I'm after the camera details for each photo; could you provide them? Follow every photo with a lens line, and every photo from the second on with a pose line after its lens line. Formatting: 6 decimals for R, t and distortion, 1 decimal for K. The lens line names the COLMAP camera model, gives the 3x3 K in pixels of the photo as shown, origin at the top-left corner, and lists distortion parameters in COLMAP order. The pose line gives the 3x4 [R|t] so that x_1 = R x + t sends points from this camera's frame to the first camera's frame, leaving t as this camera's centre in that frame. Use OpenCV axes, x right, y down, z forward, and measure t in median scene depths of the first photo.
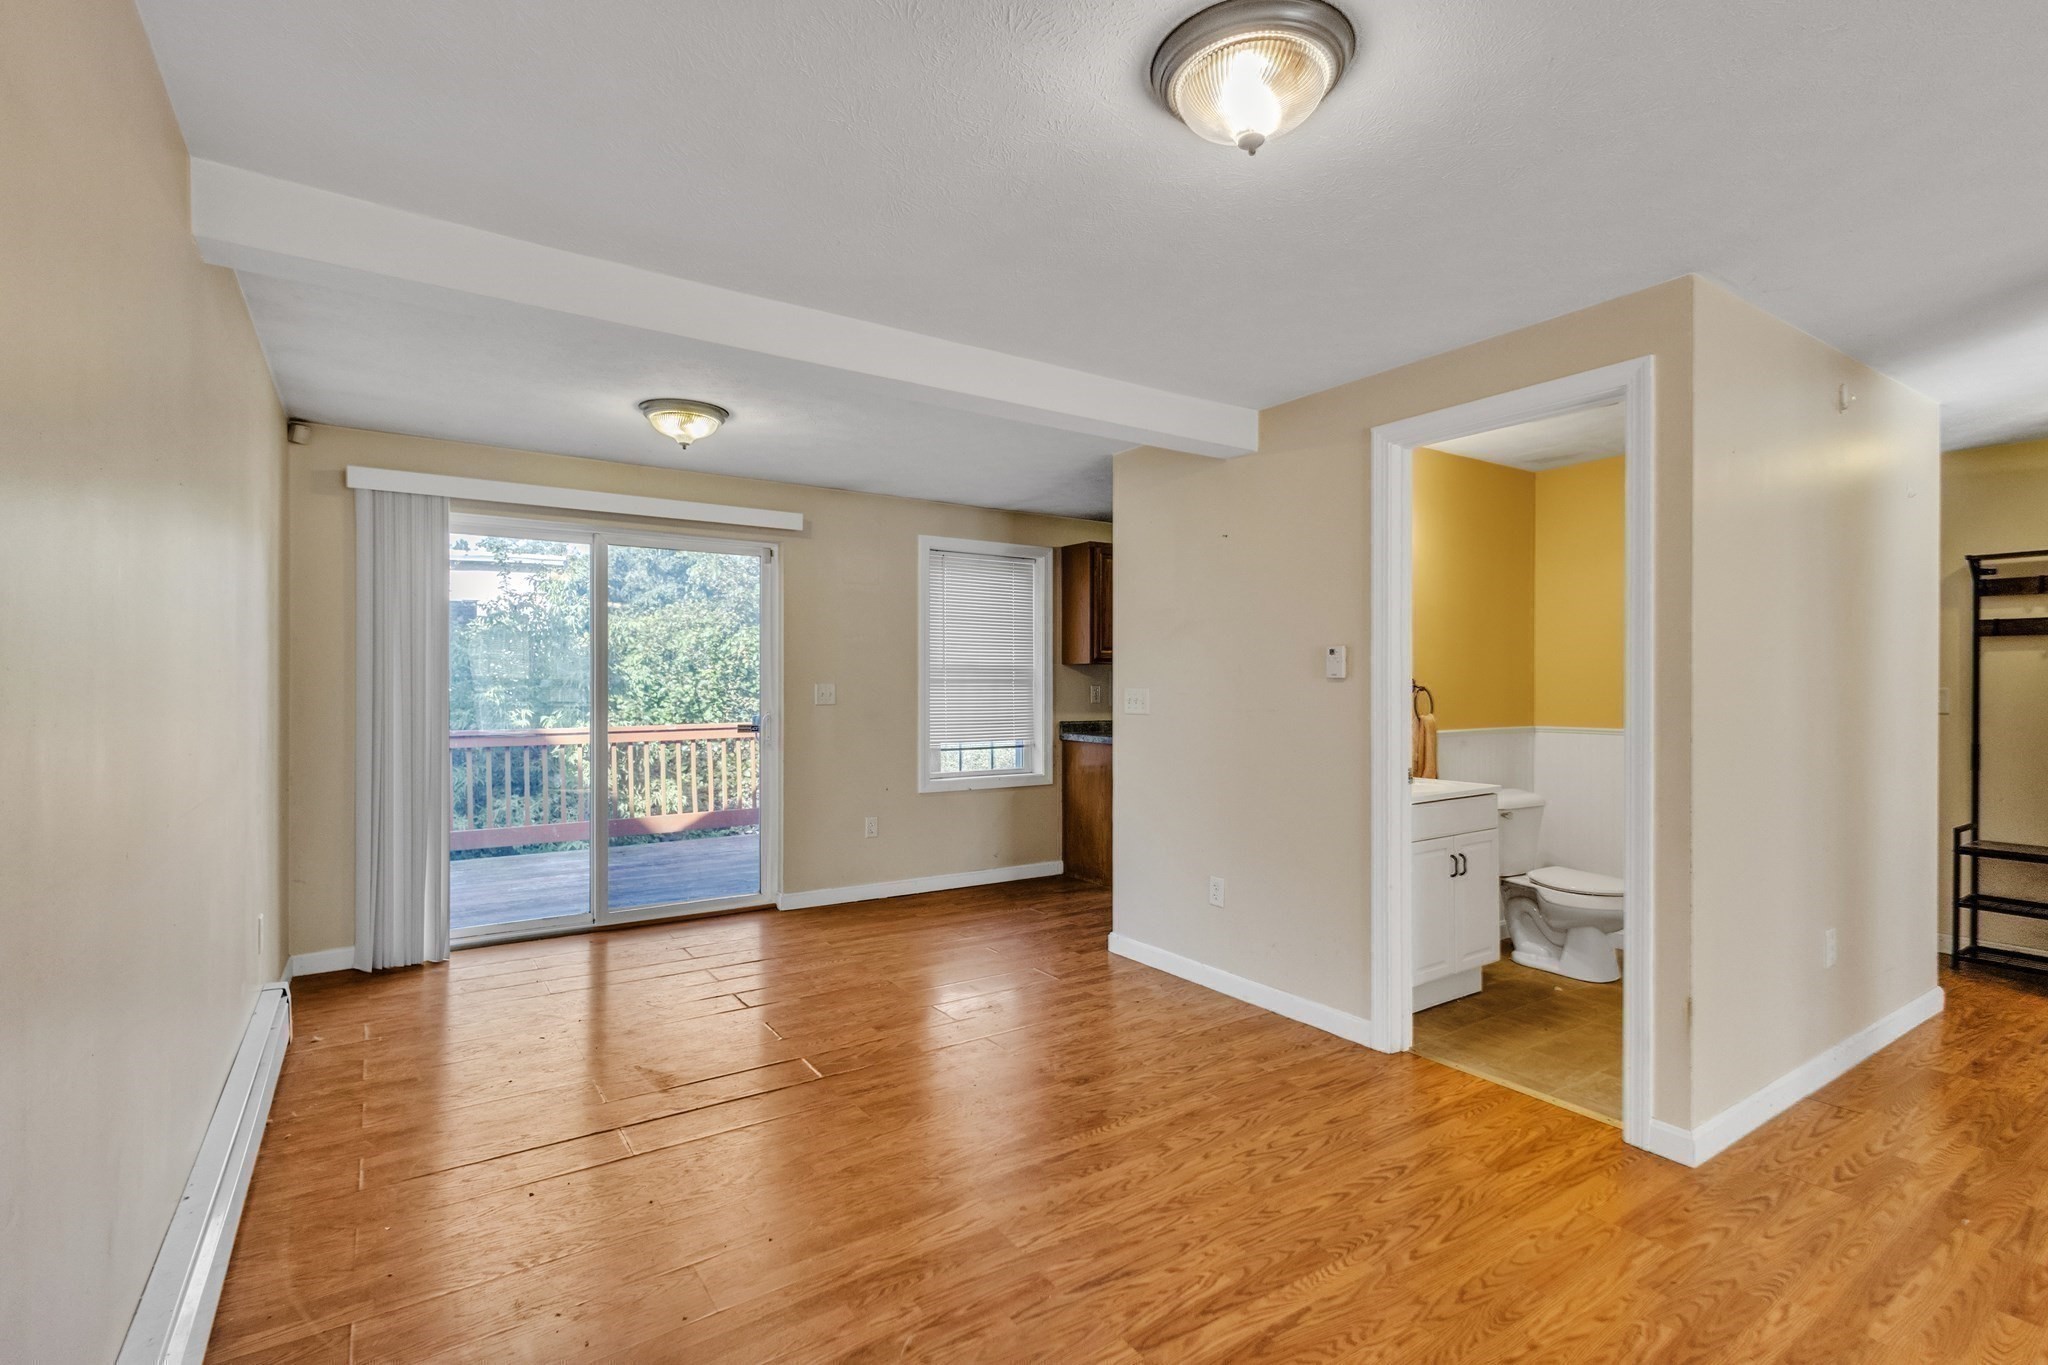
lens RADIAL K [[936.7, 0, 1005.8], [0, 936.7, 713.3], [0, 0, 1]] dist [0.022594, -0.005600]
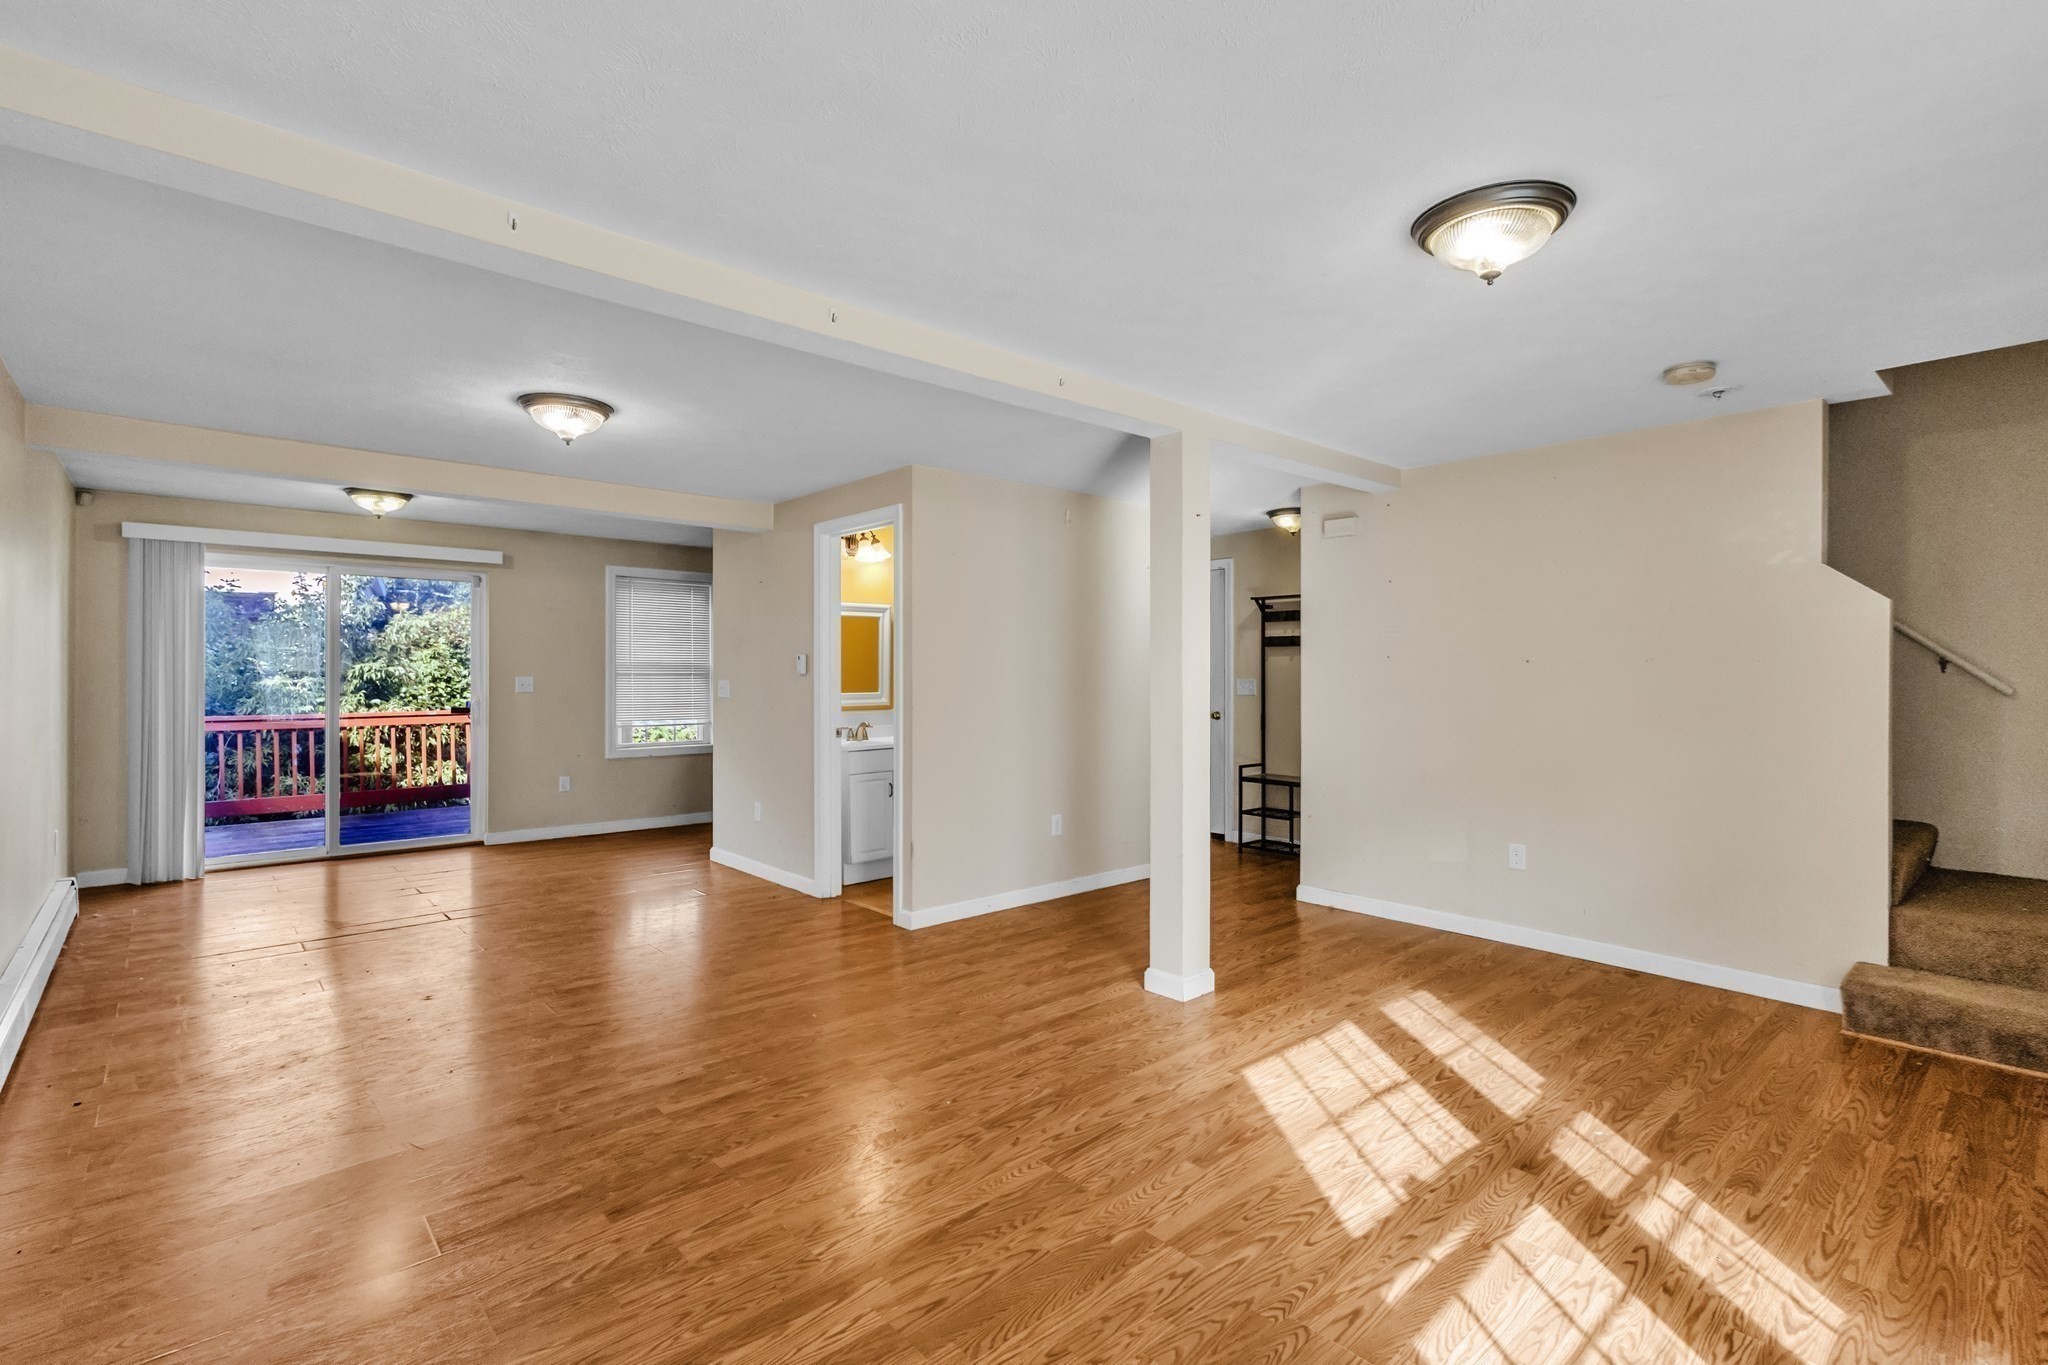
lens RADIAL K [[936.7, 0, 988.2], [0, 936.7, 698.5], [0, 0, 1]] dist [0.022594, -0.005600]
pose [[0.993802, -0.000501, 0.111167, 0.389862], [0.002887, 0.999769, -0.021305, 0.036900], [-0.111130, 0.021493, 0.993573, -0.499948]]
